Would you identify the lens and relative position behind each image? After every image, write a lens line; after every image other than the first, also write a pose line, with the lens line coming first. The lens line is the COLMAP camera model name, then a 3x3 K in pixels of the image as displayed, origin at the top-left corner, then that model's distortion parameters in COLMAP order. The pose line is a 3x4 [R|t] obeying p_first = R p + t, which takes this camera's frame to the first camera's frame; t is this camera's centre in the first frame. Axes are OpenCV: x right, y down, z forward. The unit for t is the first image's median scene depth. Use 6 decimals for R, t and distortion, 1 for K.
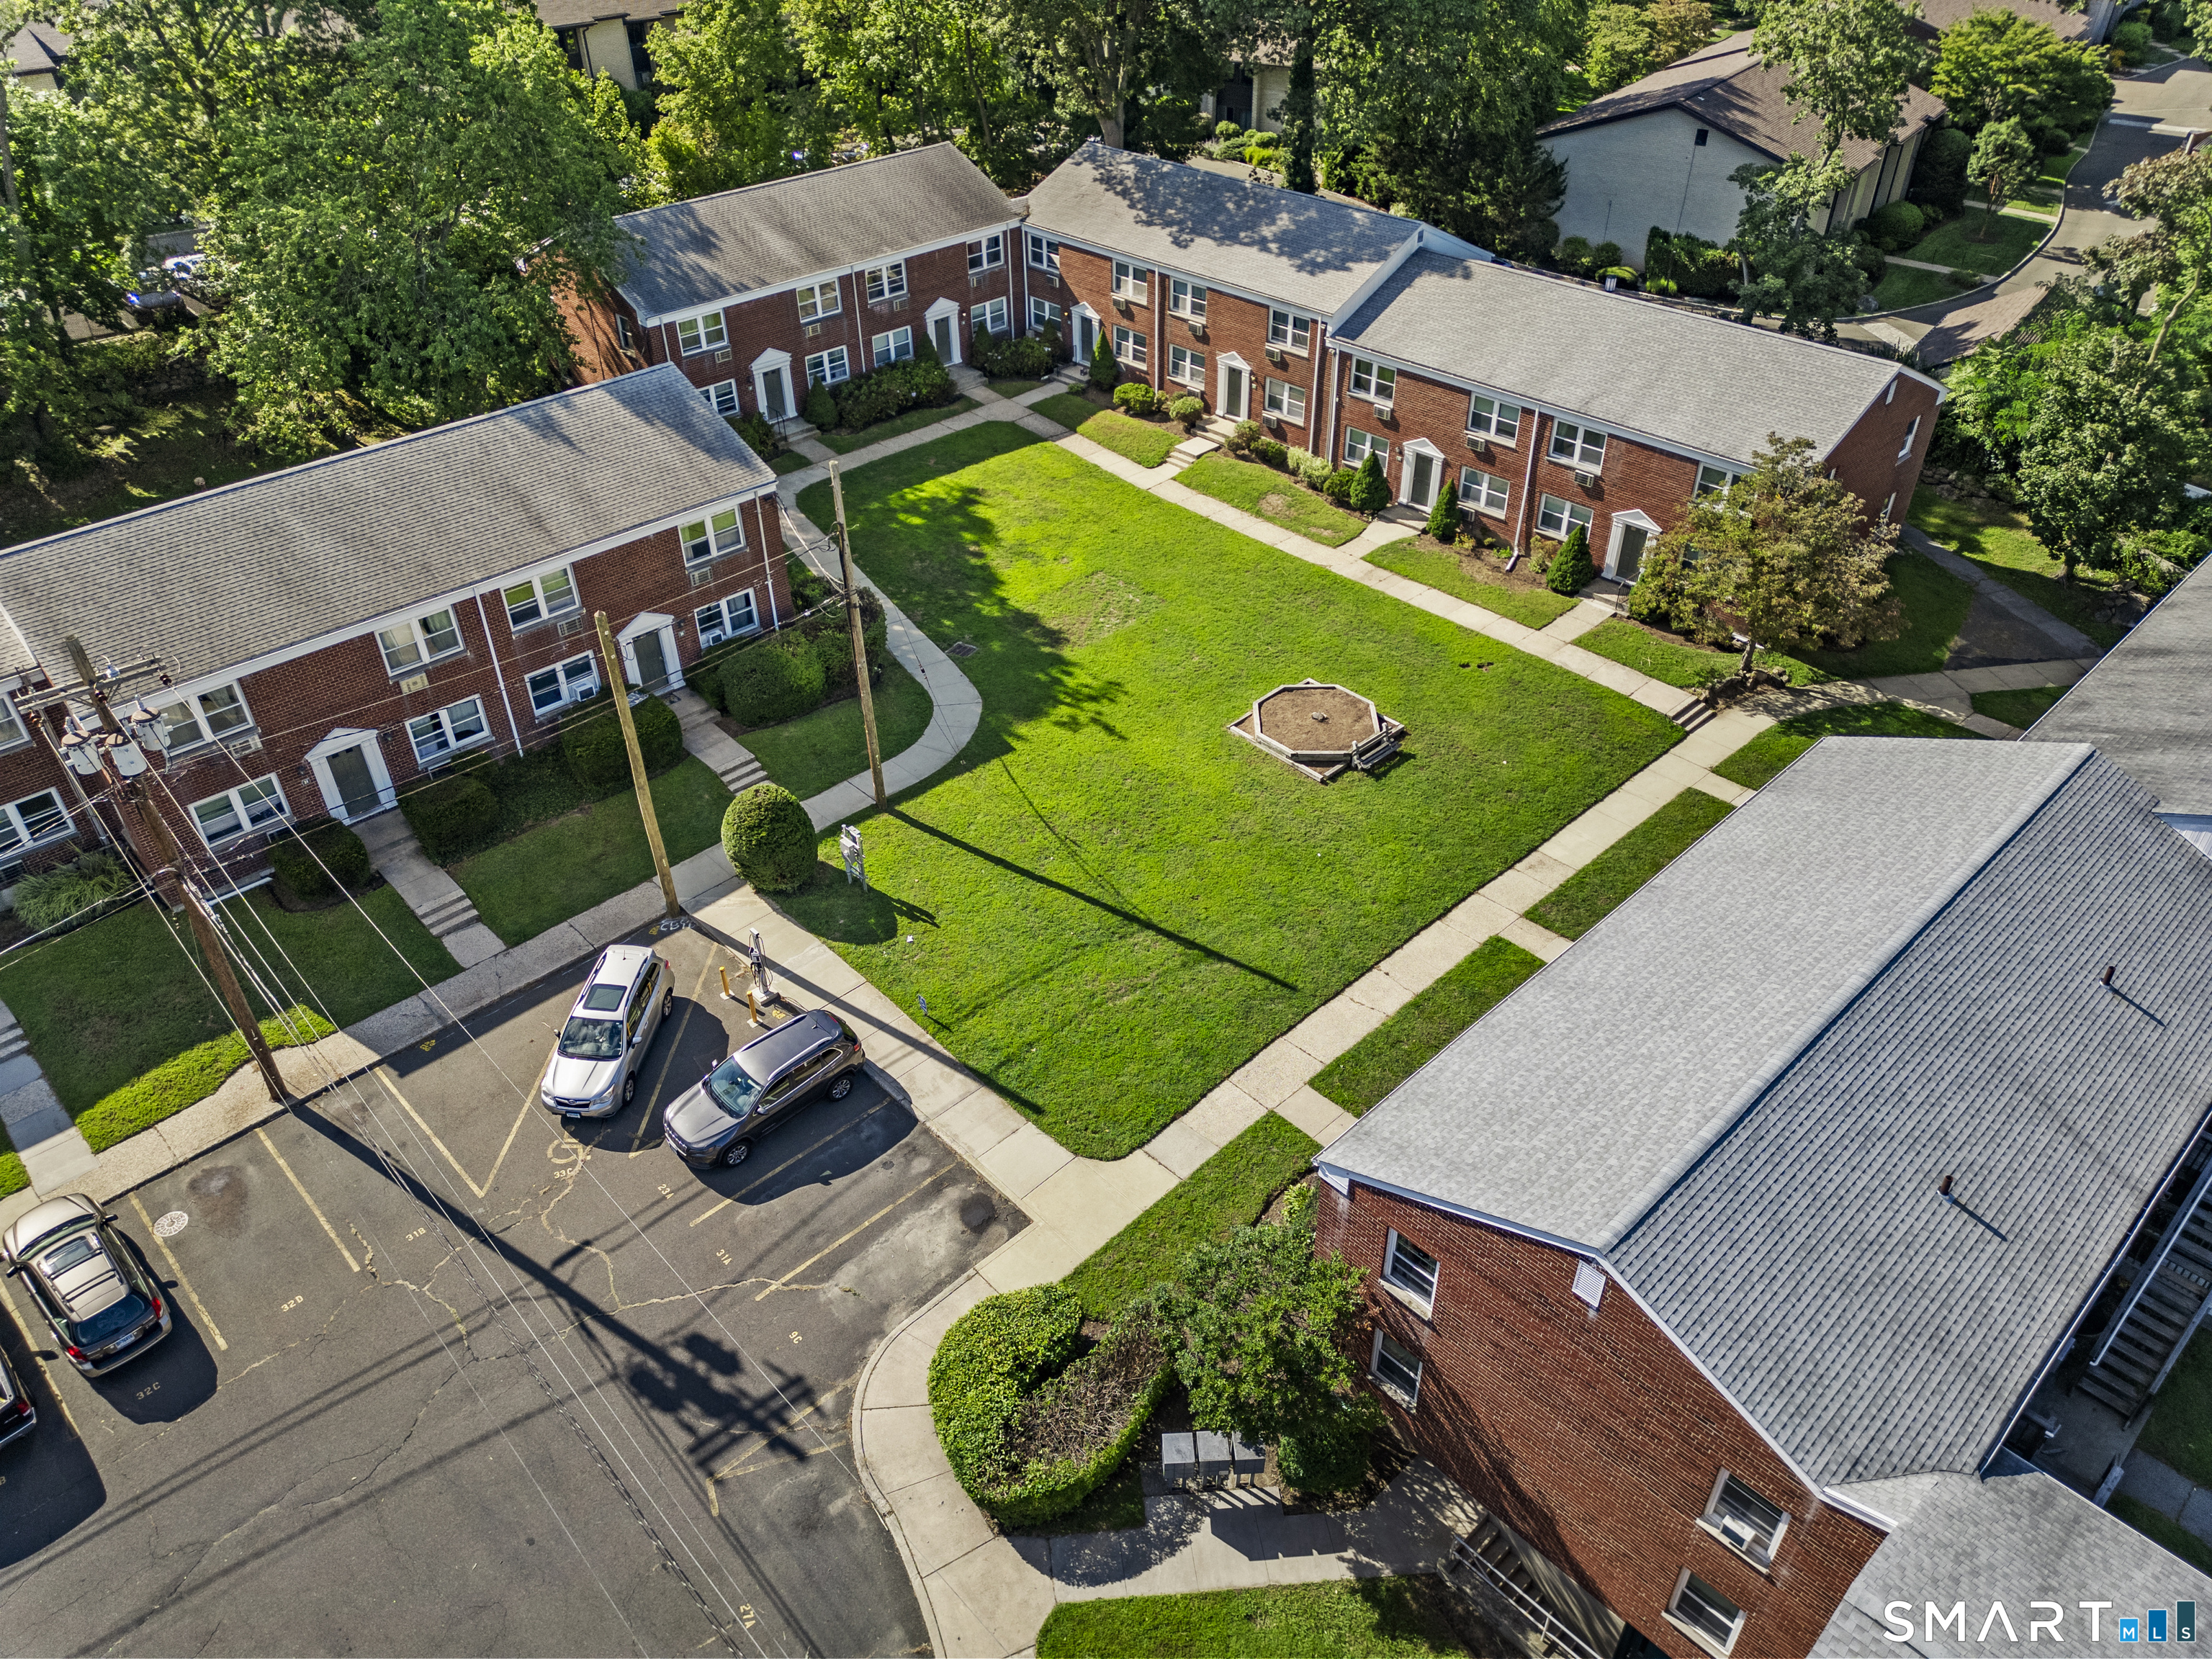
lens RADIAL K [[1542.1, 0, 1106.0], [0, 1542.1, 829.5], [0, 0, 1]] dist [0.090346, -0.101567]
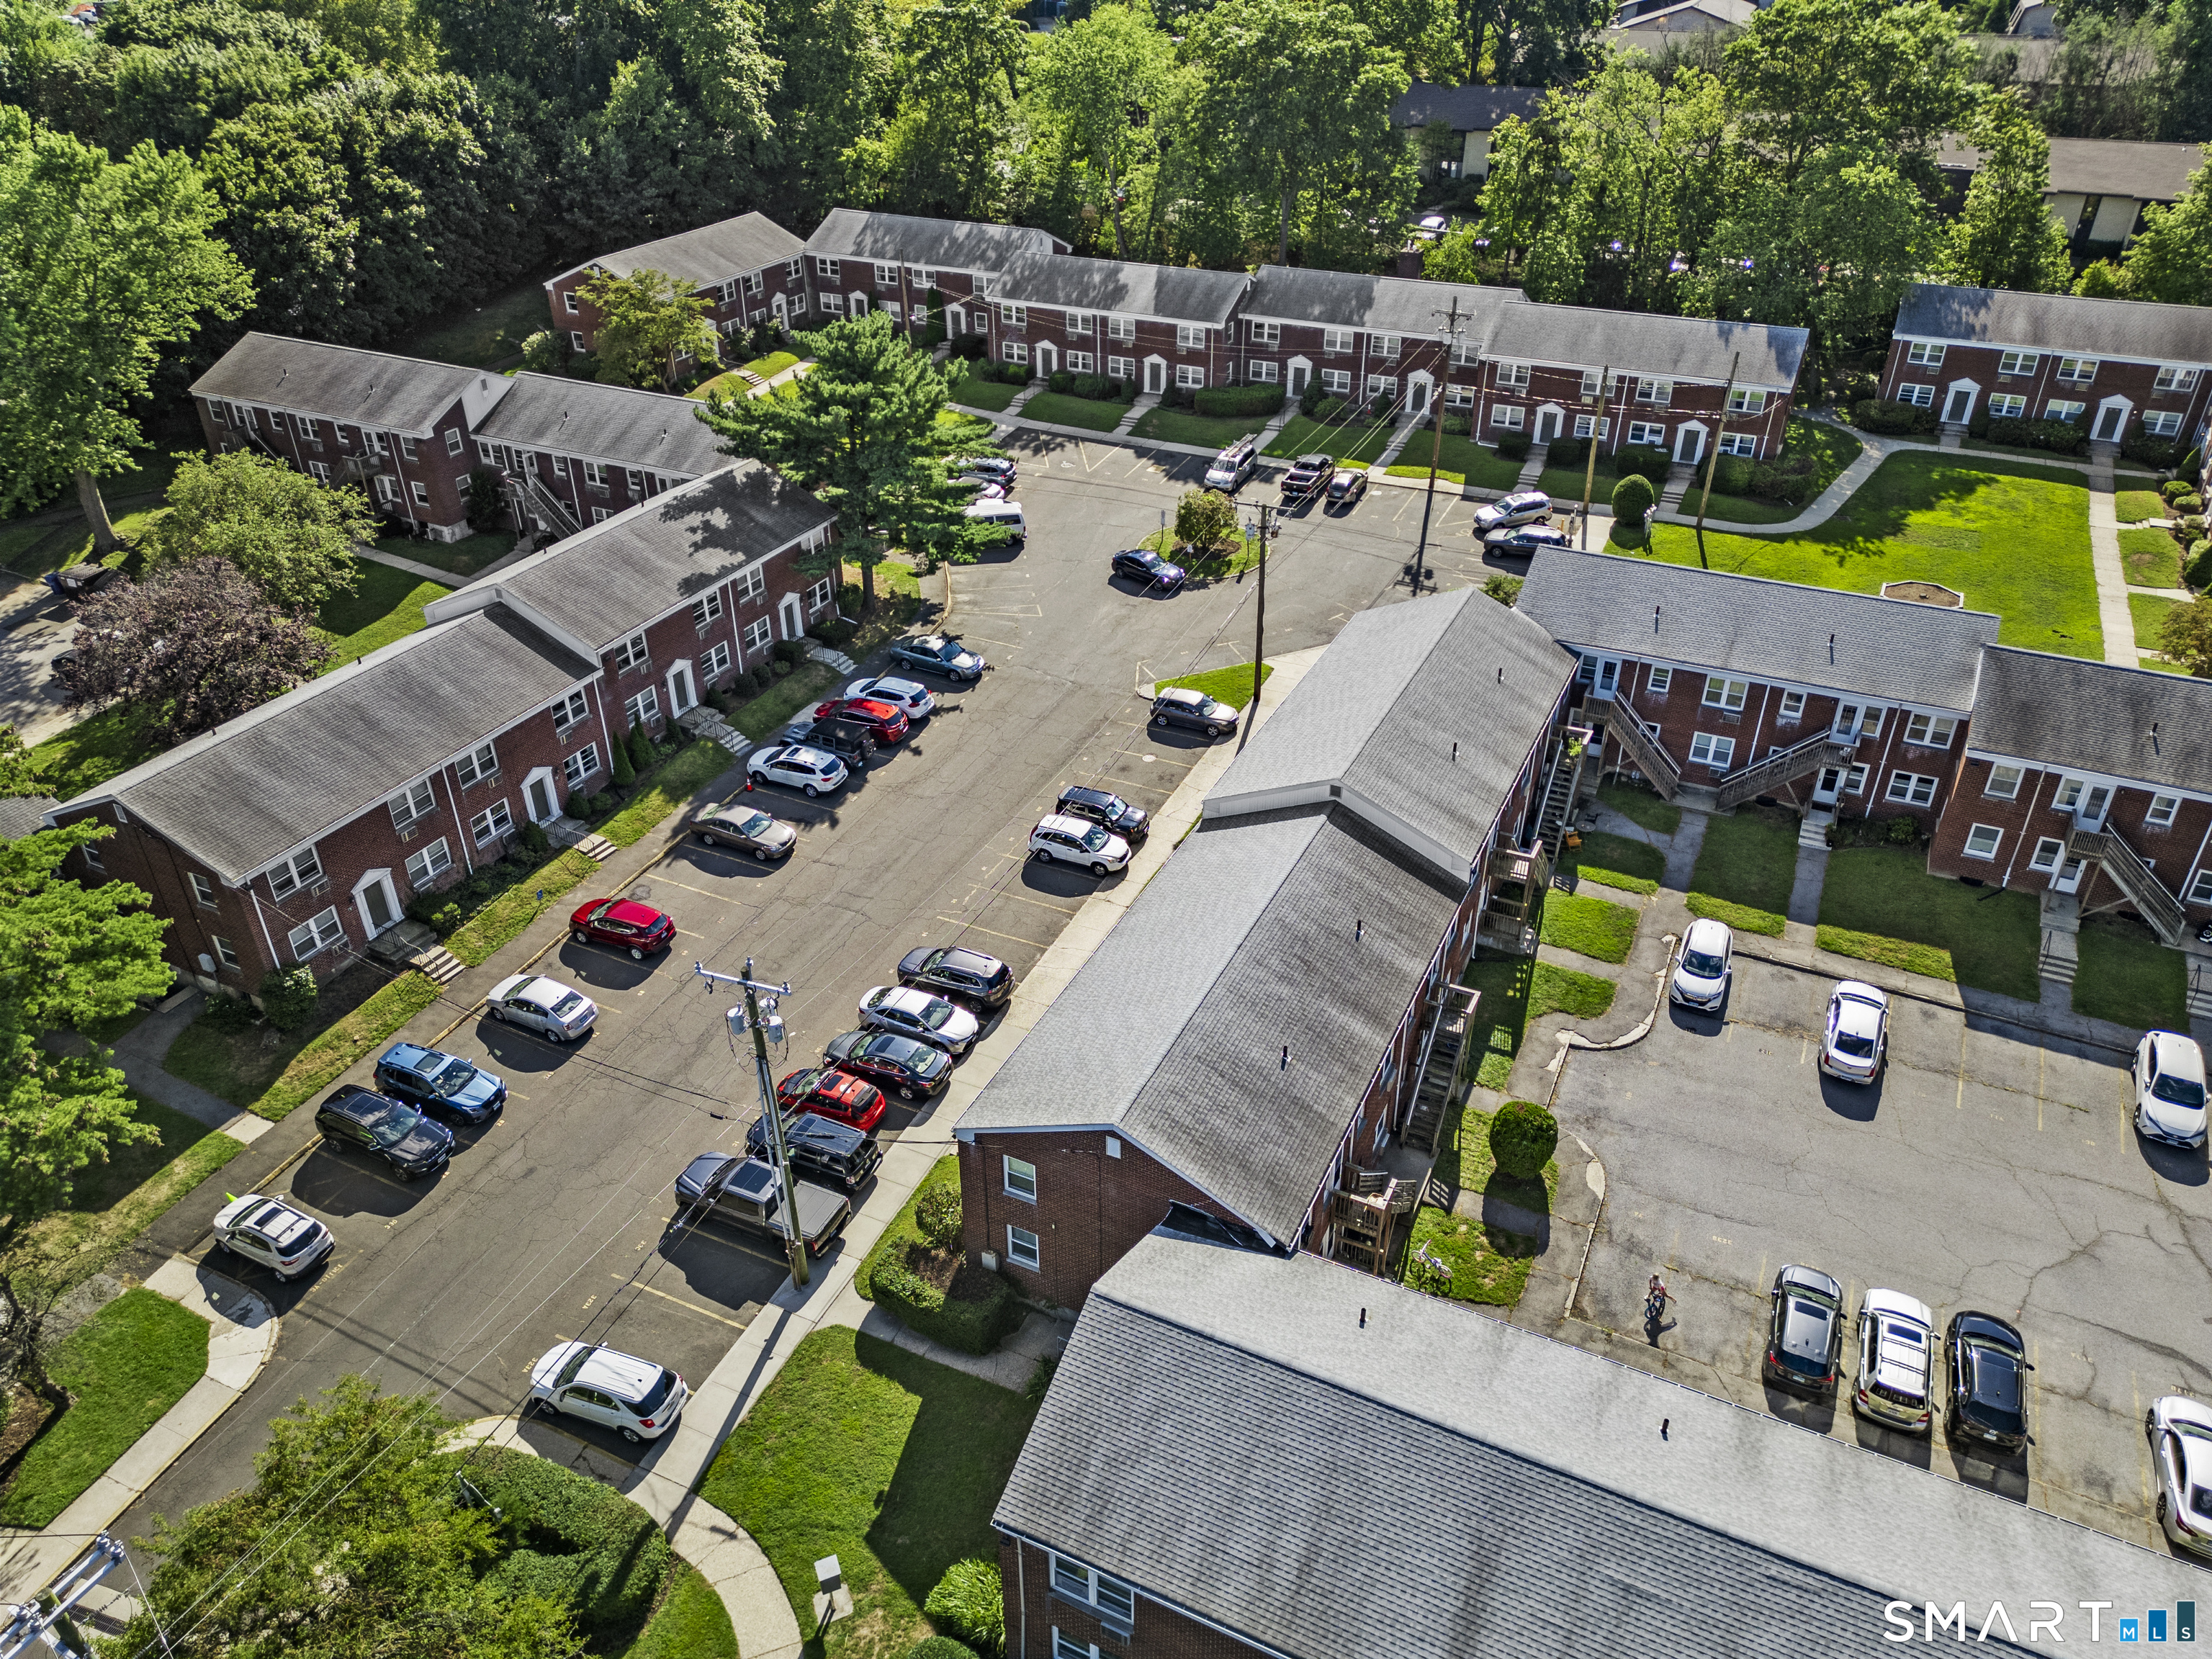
lens RADIAL K [[1542.1, 0, 1106.0], [0, 1542.1, 829.5], [0, 0, 1]] dist [0.090346, -0.101567]
pose [[0.347110, 0.507043, -0.788938, 1.075528], [-0.558257, 0.787674, 0.260613, 0.151032], [0.753567, 0.349969, 0.556469, -0.471184]]
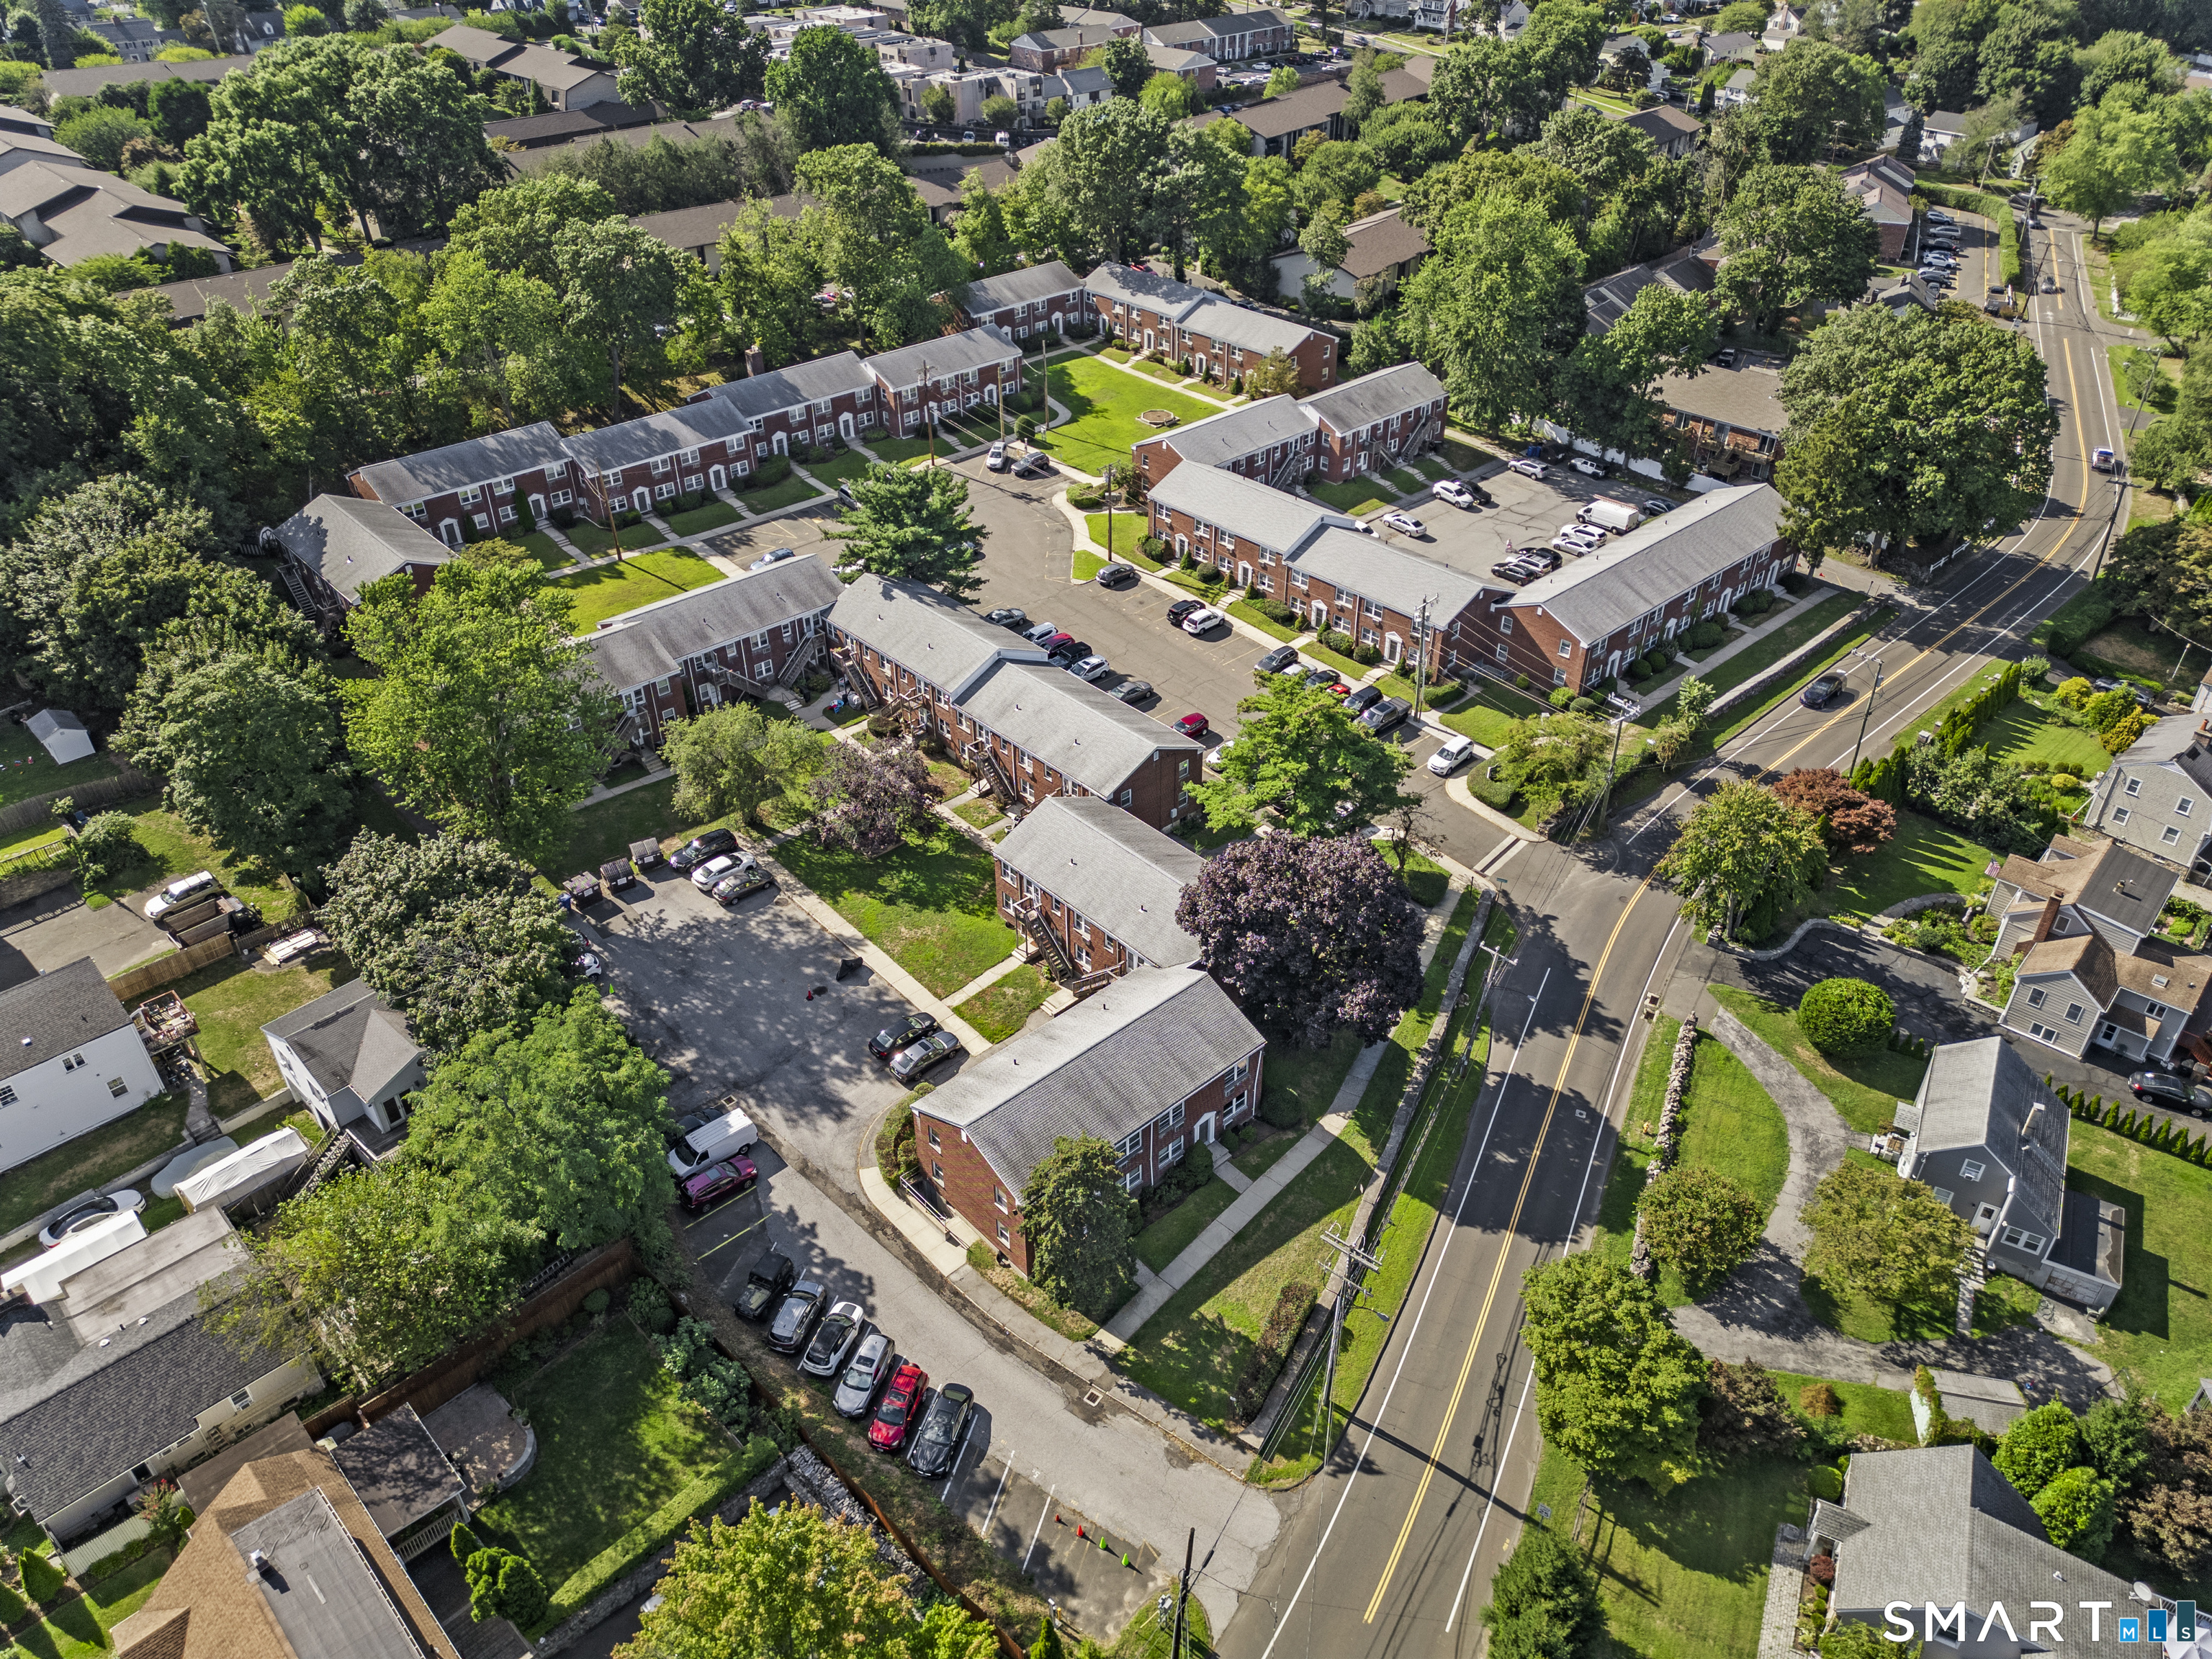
lens RADIAL K [[1542.1, 0, 1106.0], [0, 1542.1, 829.5], [0, 0, 1]] dist [0.090346, -0.101567]
pose [[0.999421, 0.019711, -0.027719, 0.109812], [-0.020431, 0.999455, -0.025945, 0.864687], [0.027192, 0.026497, 0.999279, -2.326367]]
